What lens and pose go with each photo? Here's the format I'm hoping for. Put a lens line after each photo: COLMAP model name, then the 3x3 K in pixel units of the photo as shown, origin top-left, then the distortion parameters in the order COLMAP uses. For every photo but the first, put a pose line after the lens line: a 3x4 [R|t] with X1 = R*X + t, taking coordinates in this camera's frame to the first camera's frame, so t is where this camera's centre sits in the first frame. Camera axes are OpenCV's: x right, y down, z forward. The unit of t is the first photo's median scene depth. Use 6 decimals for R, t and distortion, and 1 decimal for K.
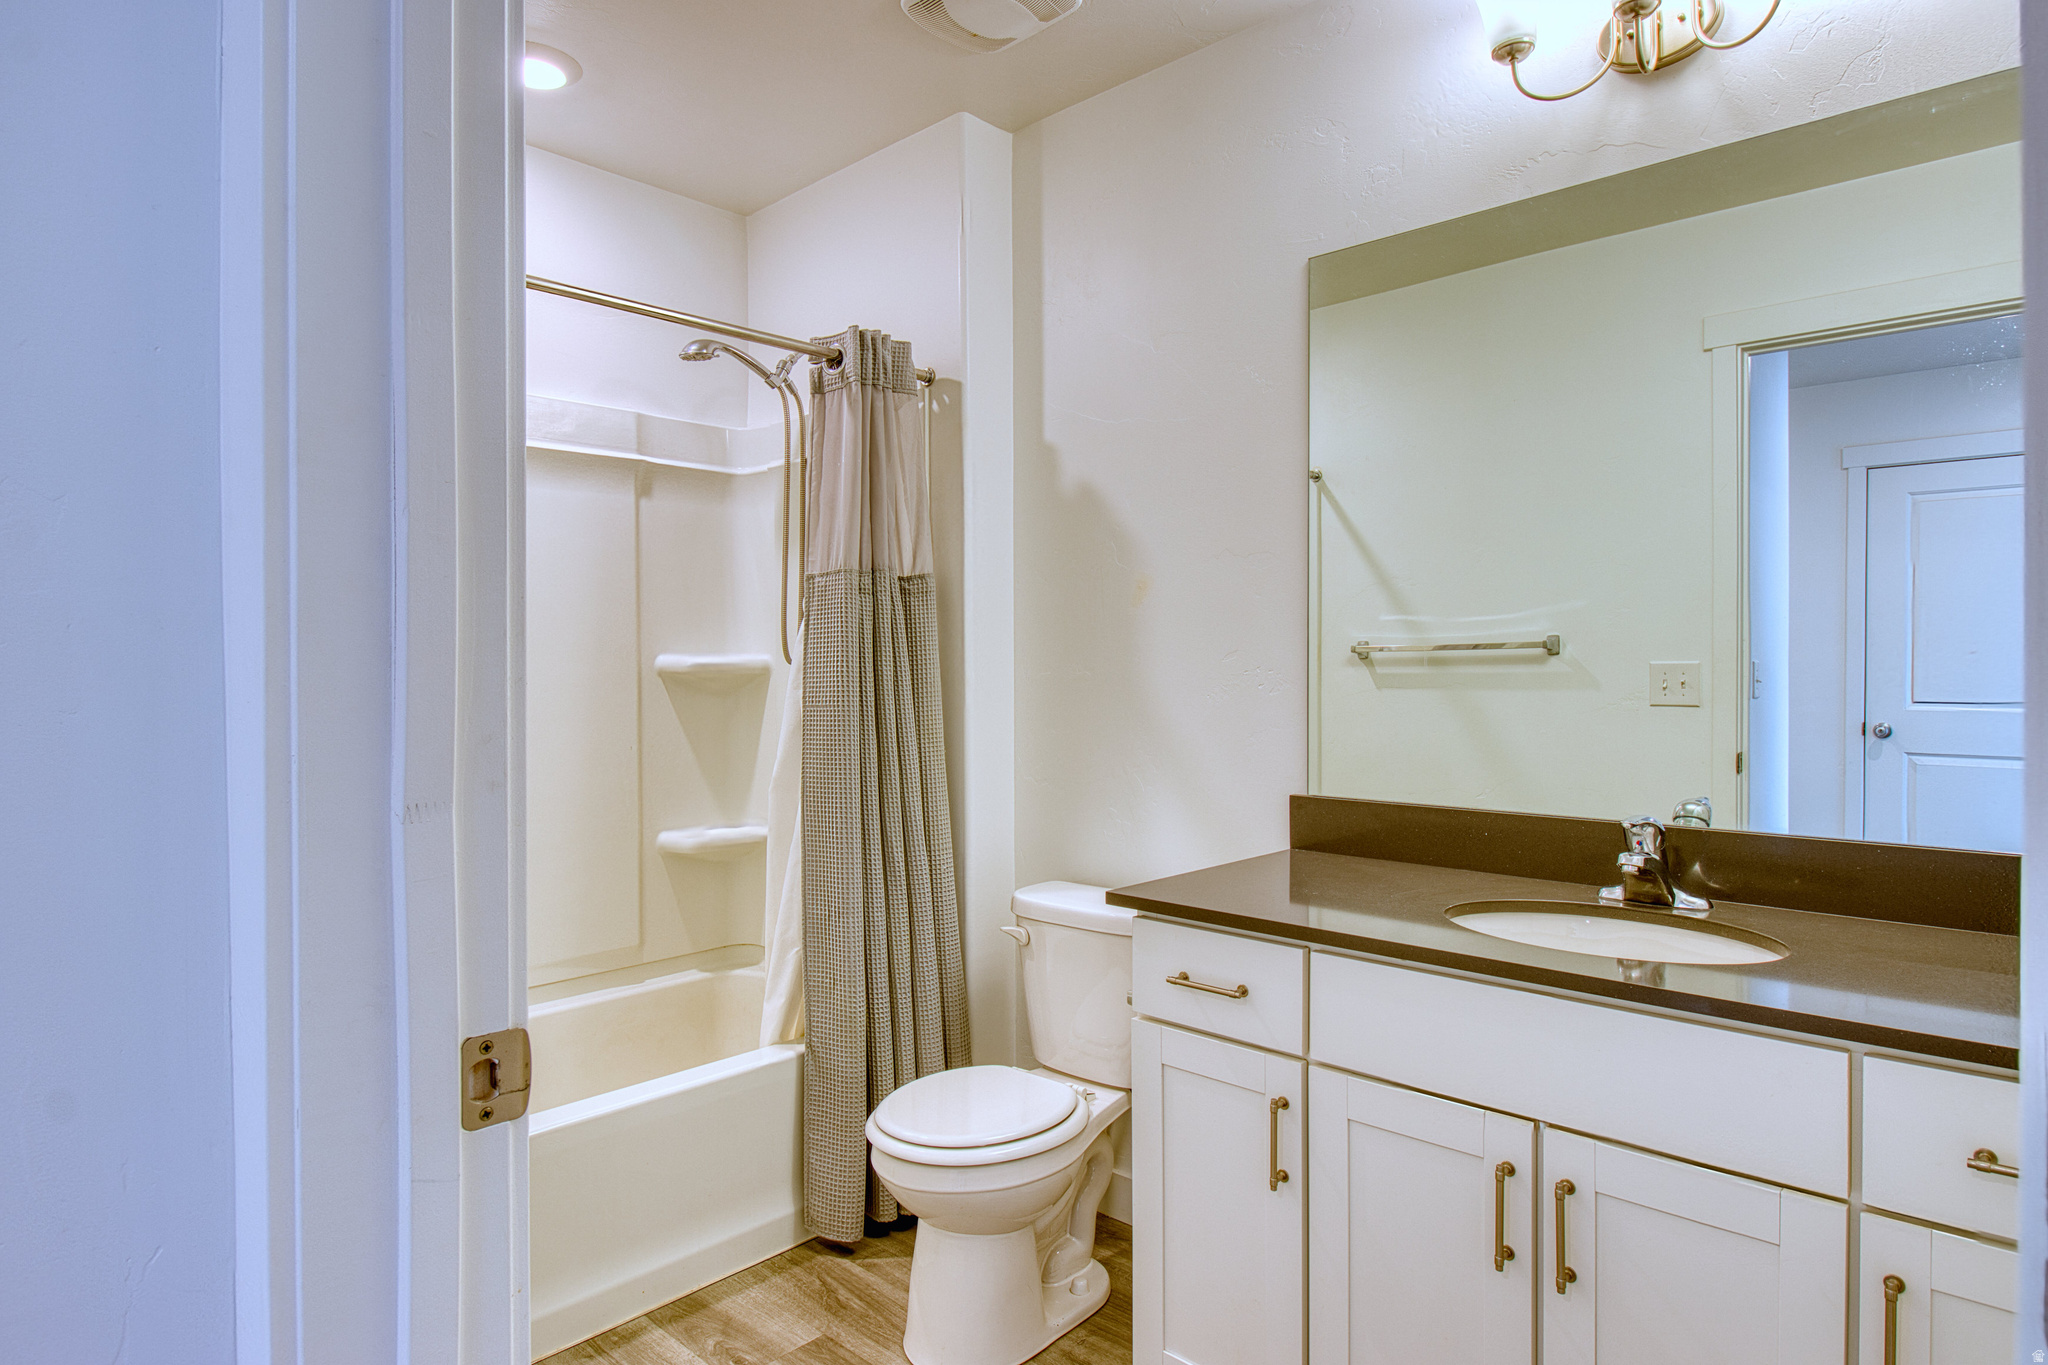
lens RADIAL K [[1136.6, 0, 1026.4], [0, 1136.6, 676.5], [0, 0, 1]] dist [-0.001585, -0.001212]
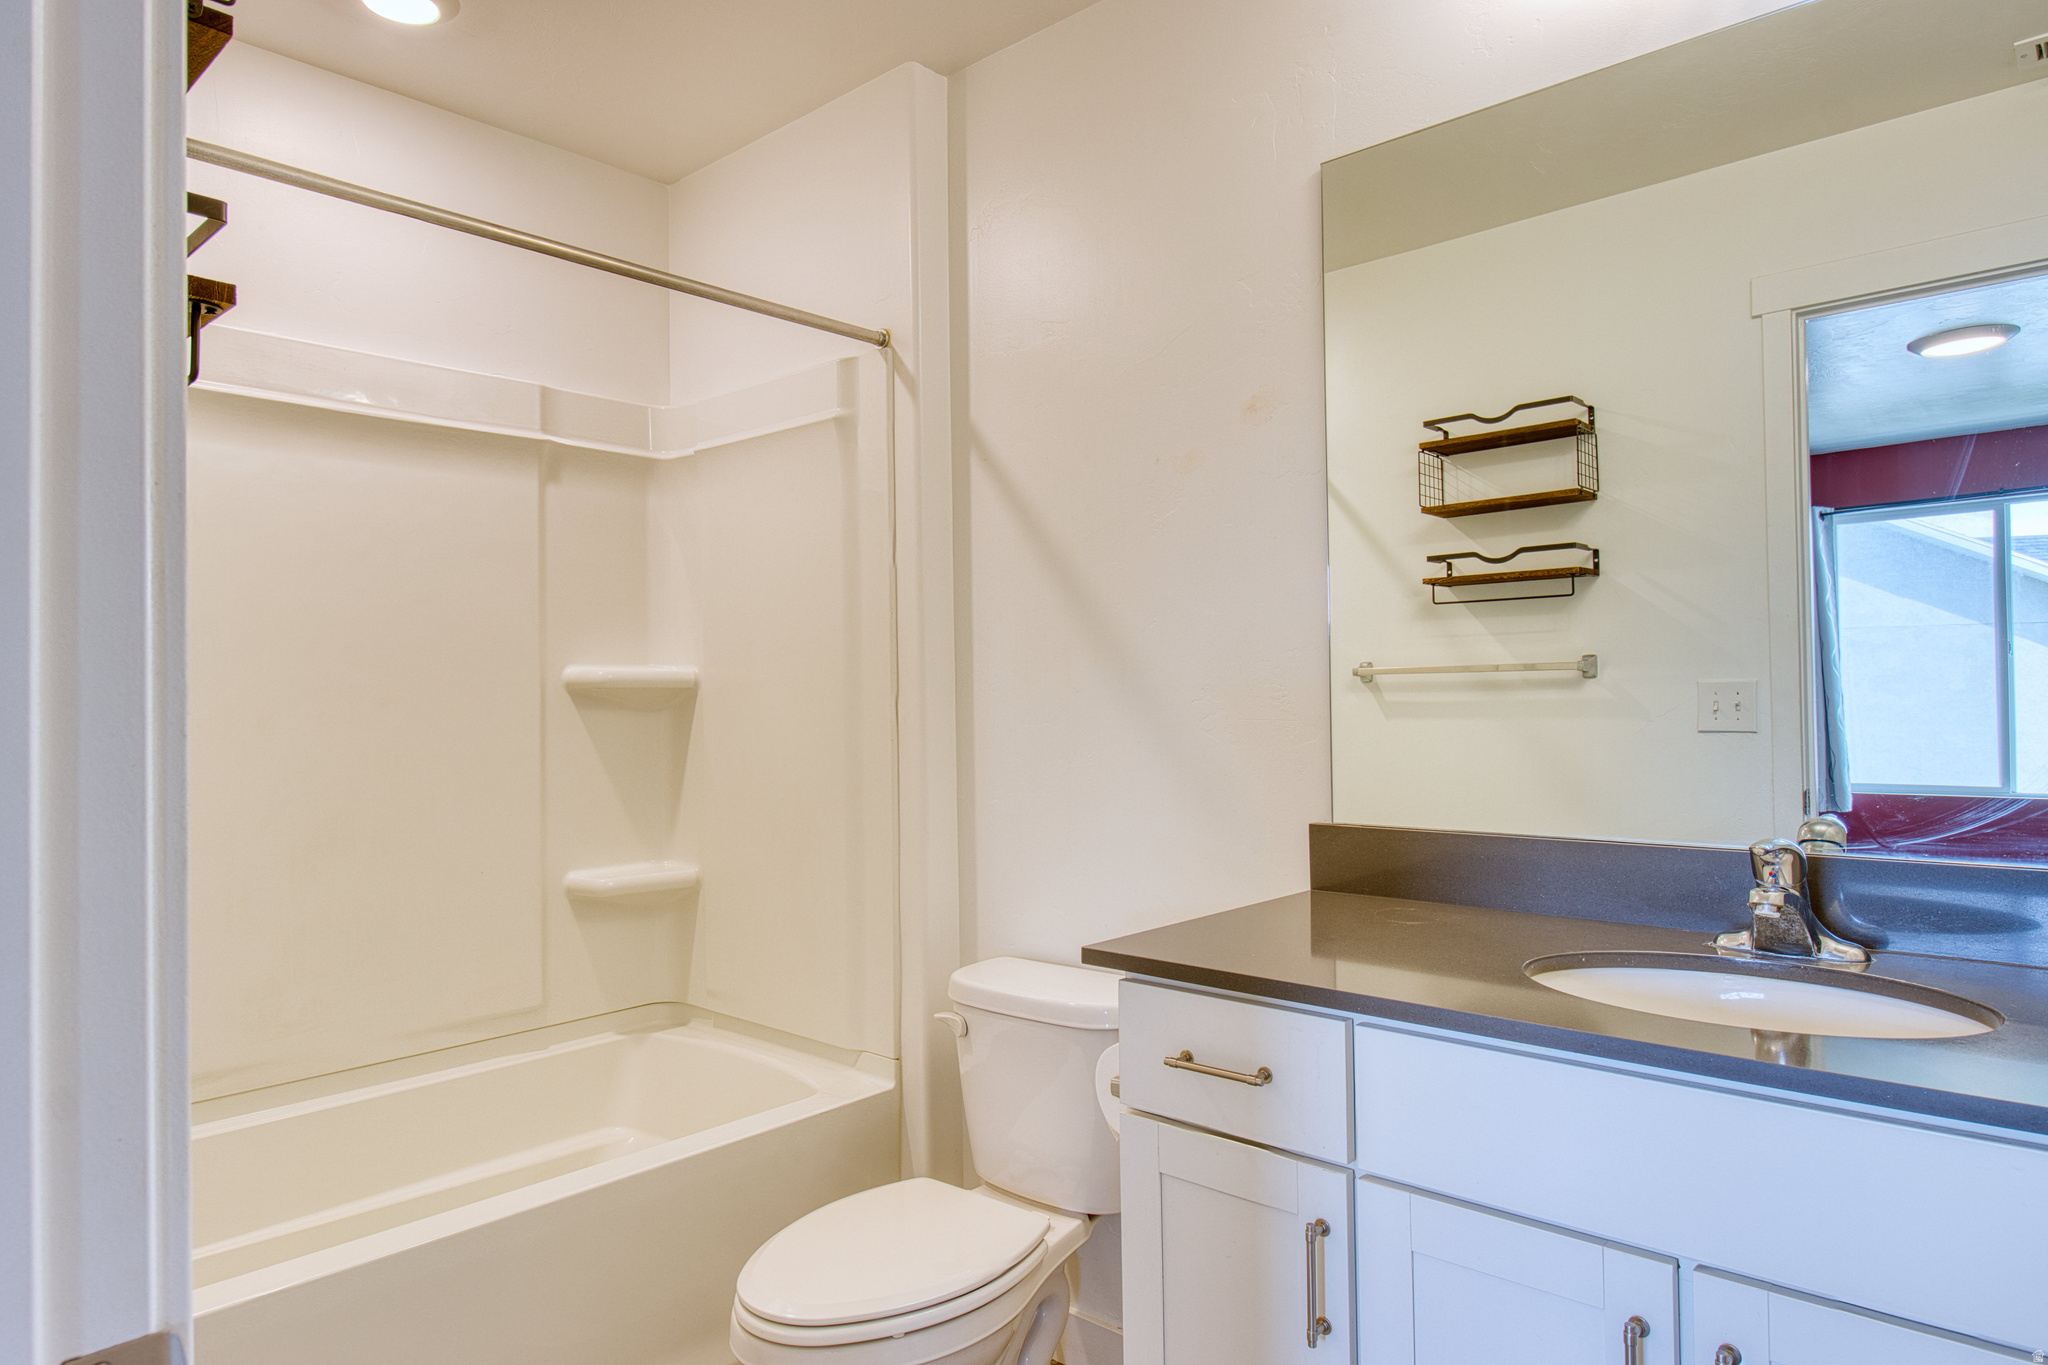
lens RADIAL K [[1243.7, 0, 971.6], [0, 1243.7, 615.8], [0, 0, 1]] dist [-0.100070, 0.078806]
pose [[0.999741, -0.006991, -0.021674, 0.013506], [0.005449, 0.997503, -0.070414, 0.024806], [0.022112, 0.070278, 0.997282, 0.153943]]
